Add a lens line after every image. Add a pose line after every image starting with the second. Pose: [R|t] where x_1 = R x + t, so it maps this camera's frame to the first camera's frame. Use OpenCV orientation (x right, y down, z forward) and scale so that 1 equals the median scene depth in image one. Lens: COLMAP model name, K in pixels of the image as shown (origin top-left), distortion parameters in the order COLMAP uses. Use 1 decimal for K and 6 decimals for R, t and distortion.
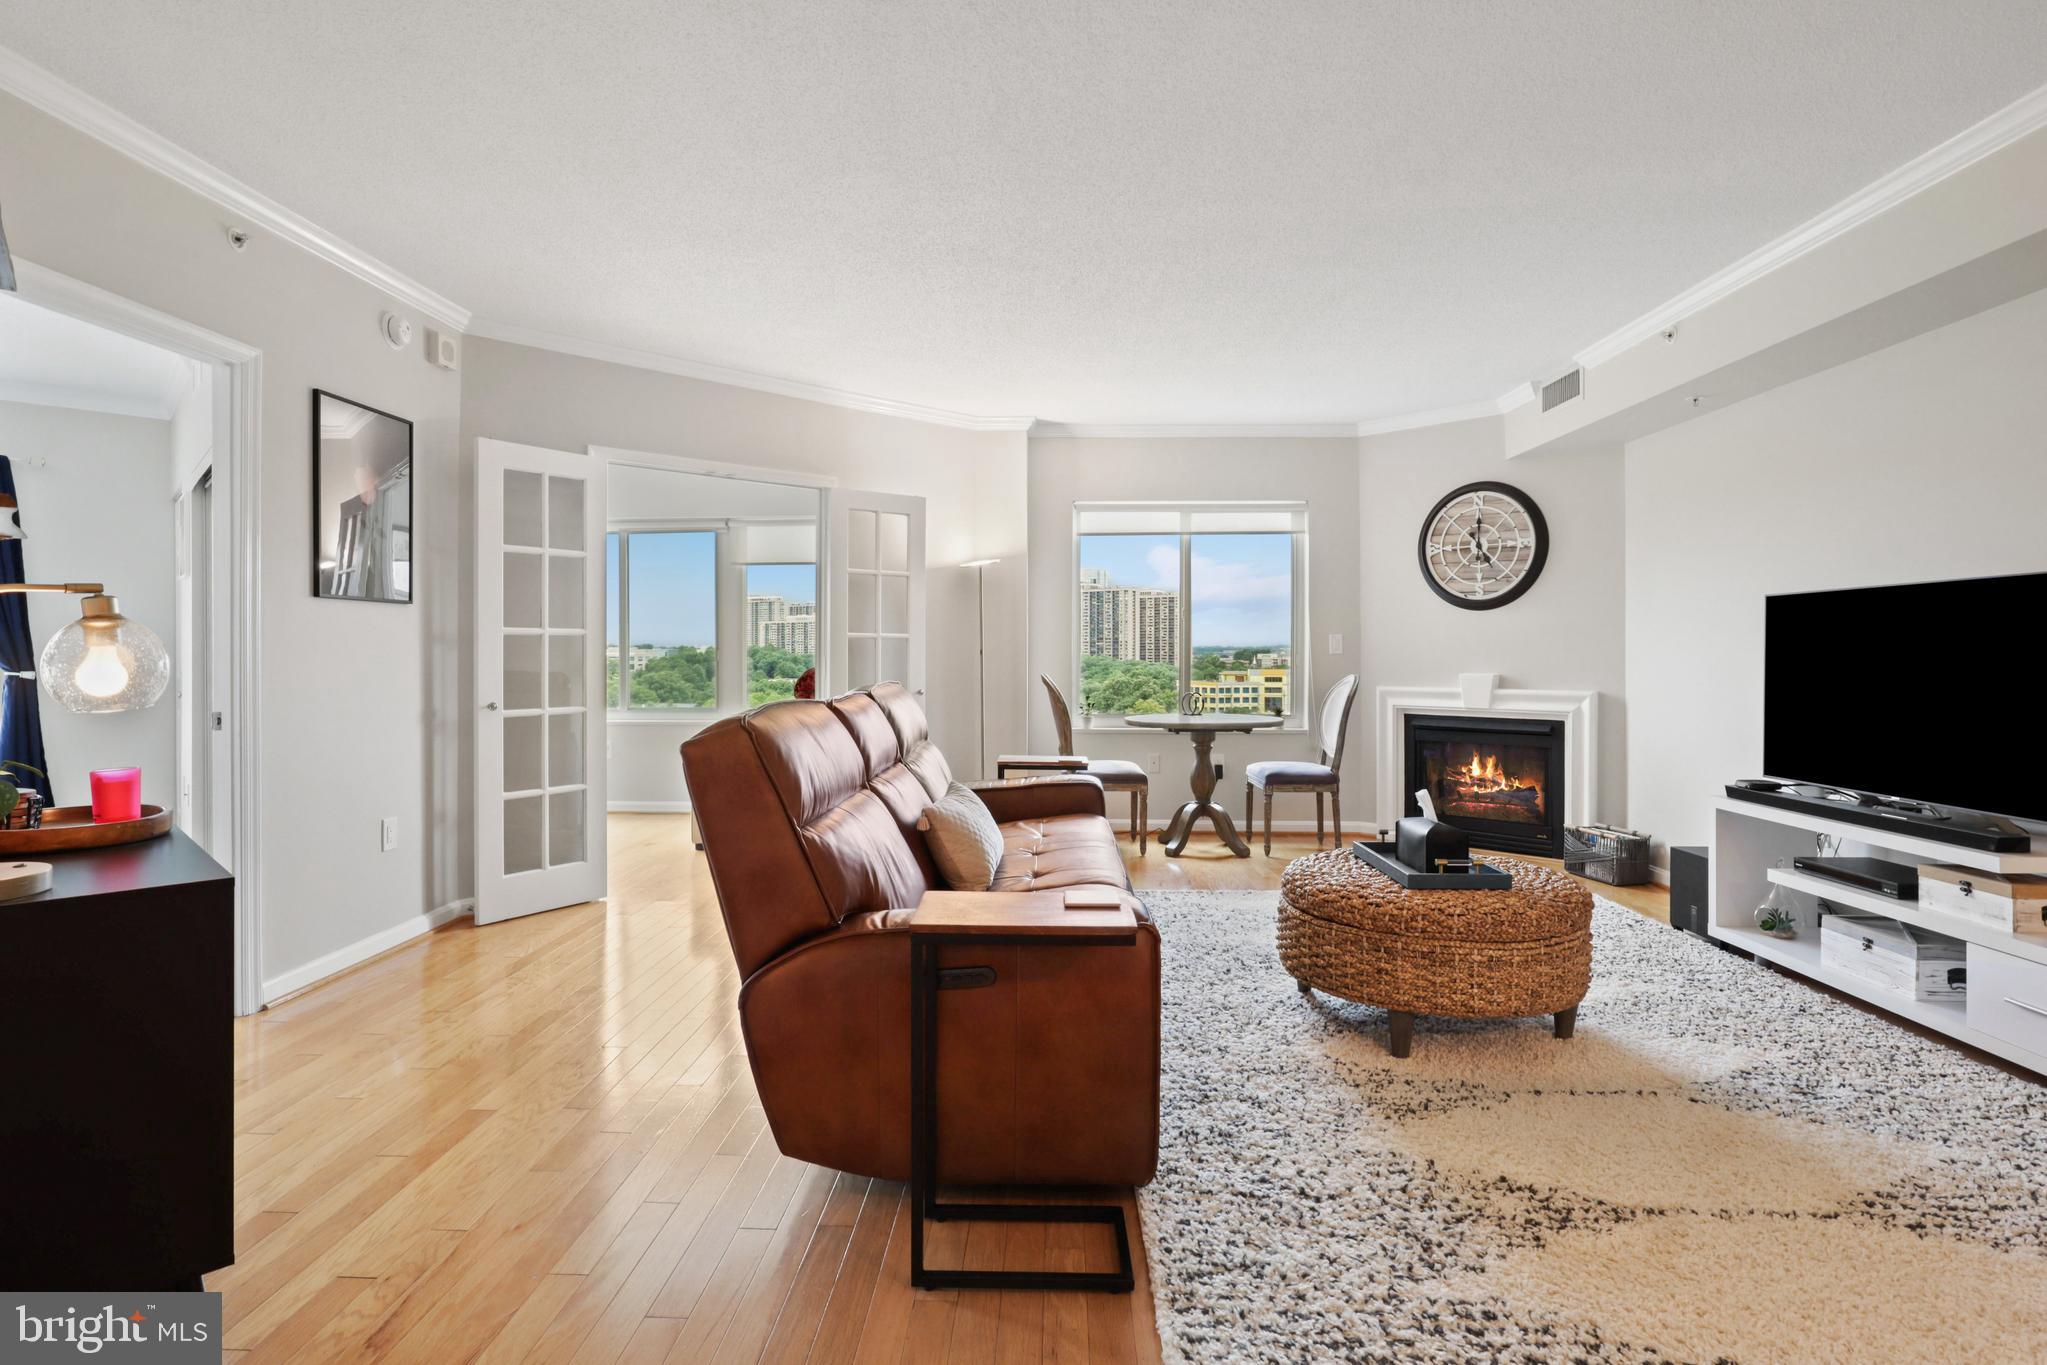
lens RADIAL K [[1039.2, 0, 1015.4], [0, 1039.2, 653.3], [0, 0, 1]] dist [-0.018615, 0.014443]
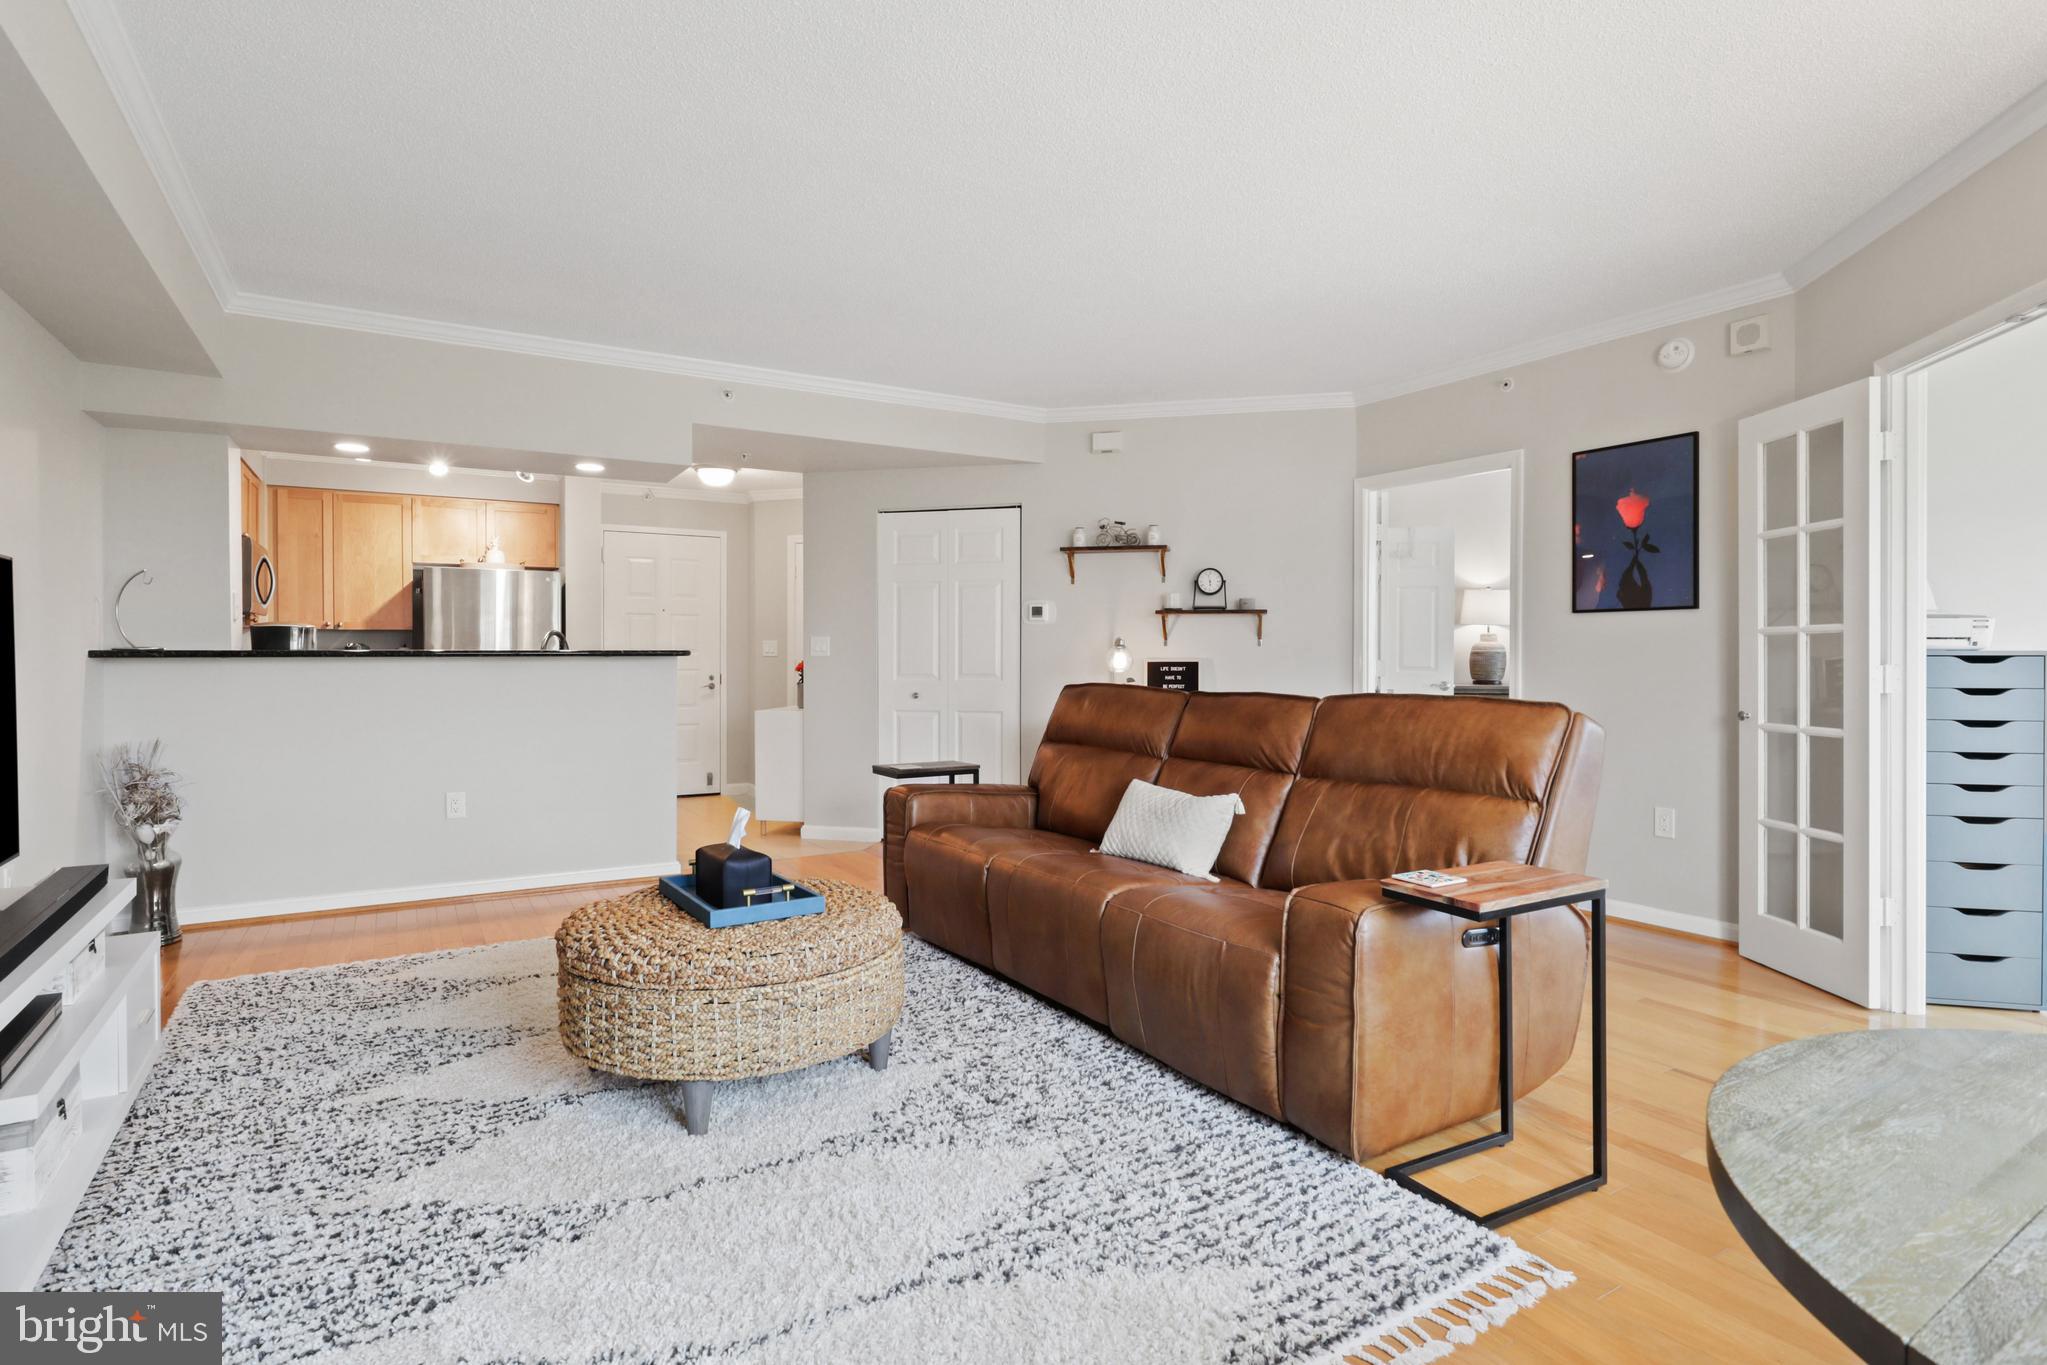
lens RADIAL K [[1035.0, 0, 1018.2], [0, 1035.0, 661.2], [0, 0, 1]] dist [-0.029576, 0.024237]
pose [[-0.834614, 0.002191, -0.550831, 0.388104], [-0.001072, 0.999984, 0.005601, -0.000292], [0.550834, 0.005265, -0.834598, 1.063699]]
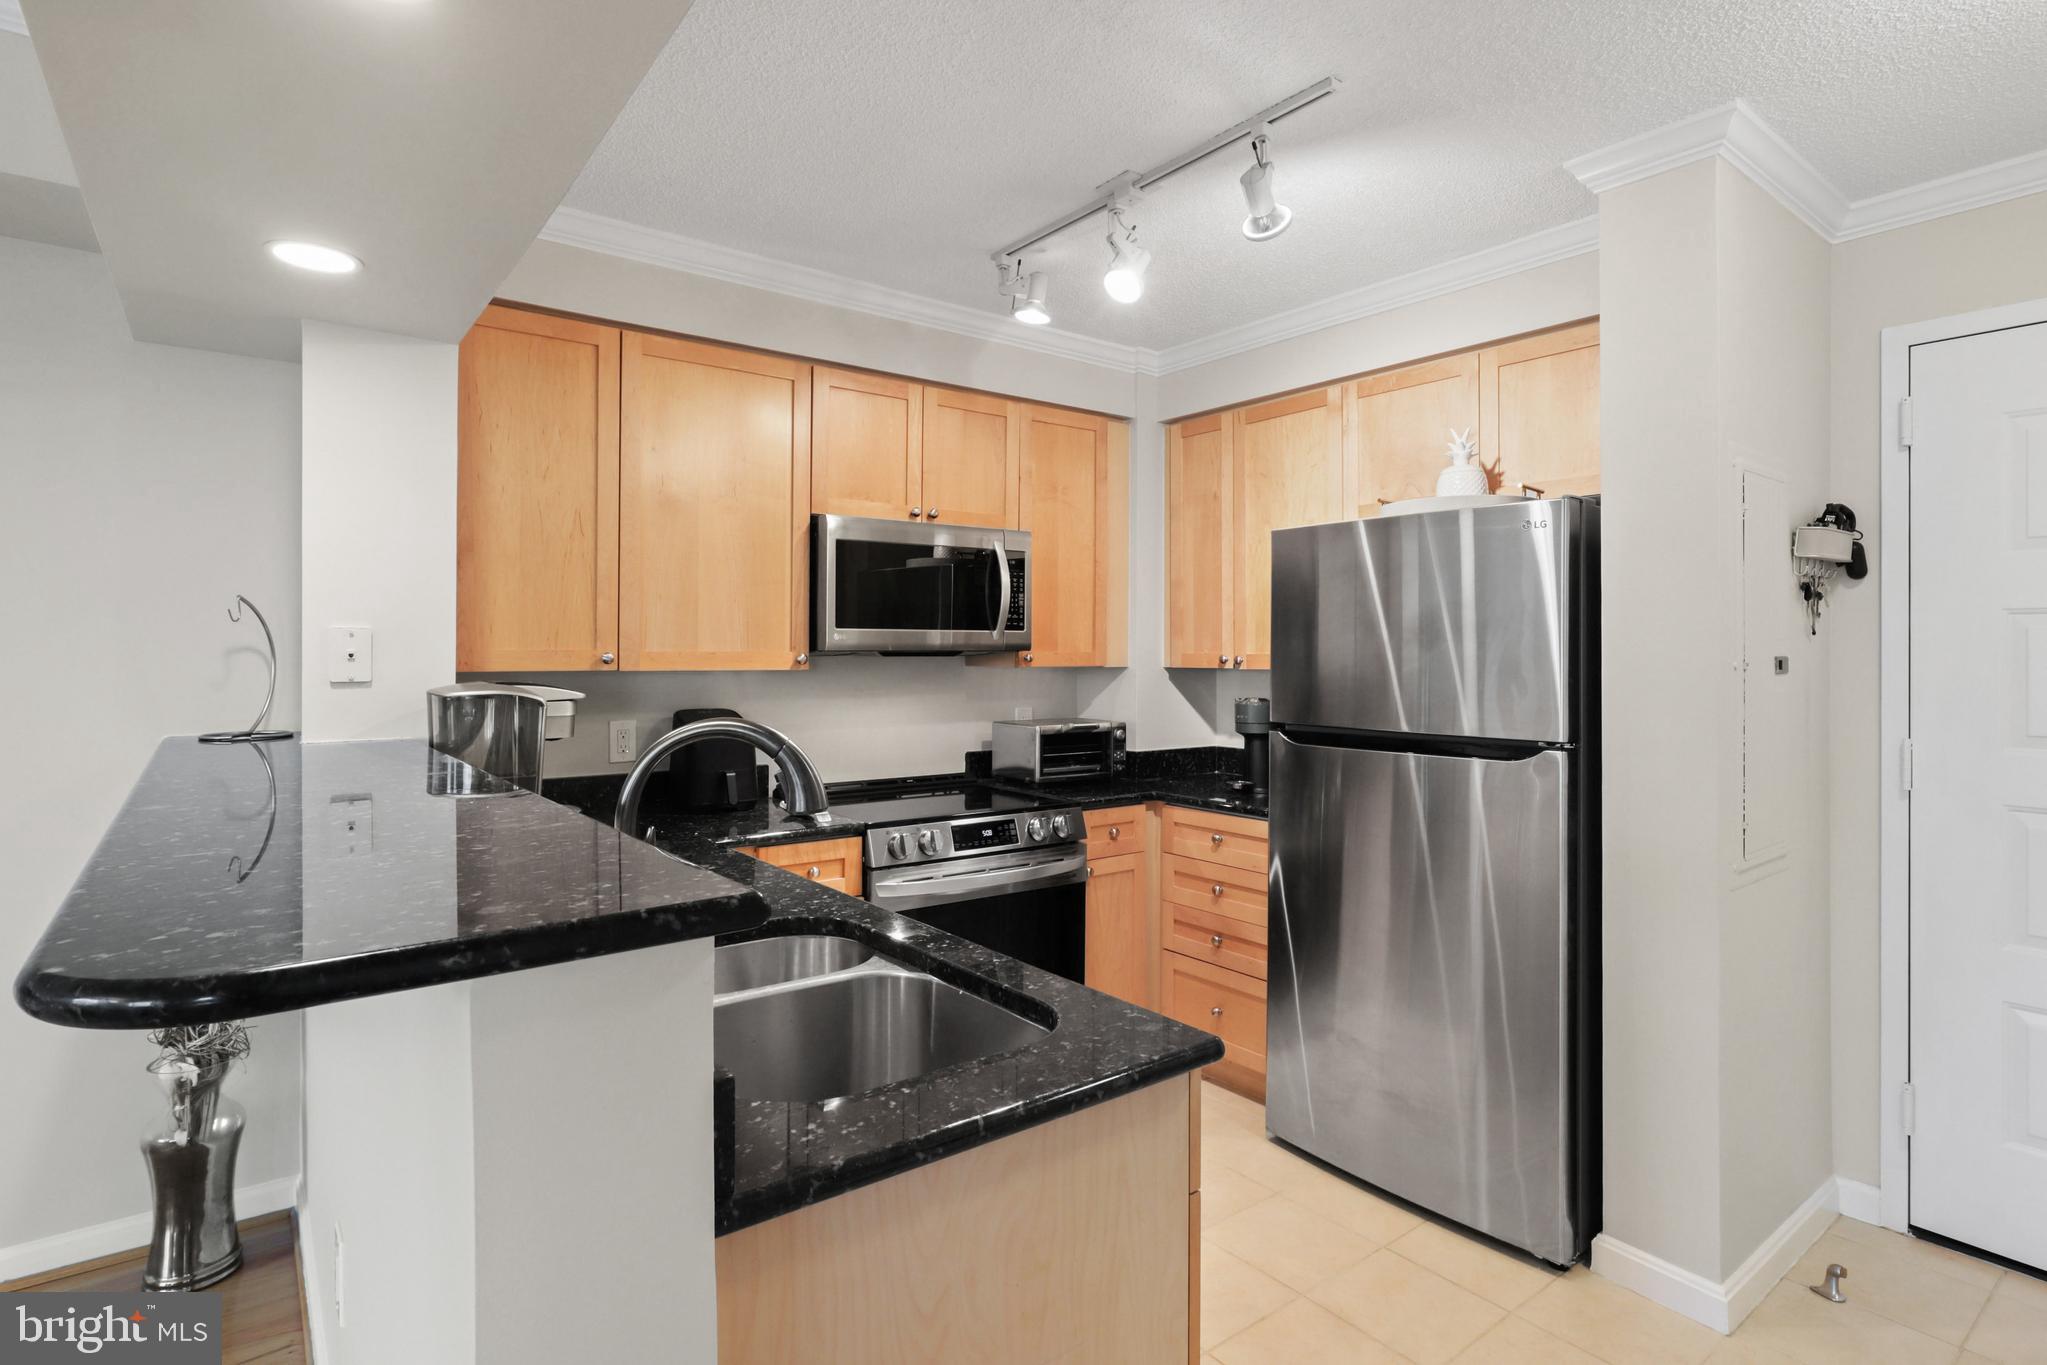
lens RADIAL K [[1046.0, 0, 1012.4], [0, 1046.0, 645.6], [0, 0, 1]] dist [-0.033639, 0.024626]
pose [[-0.633808, 0.002596, 0.773486, -0.013518], [-0.003941, 0.999971, -0.006585, -0.039080], [-0.773480, -0.007222, -0.633779, 0.140661]]
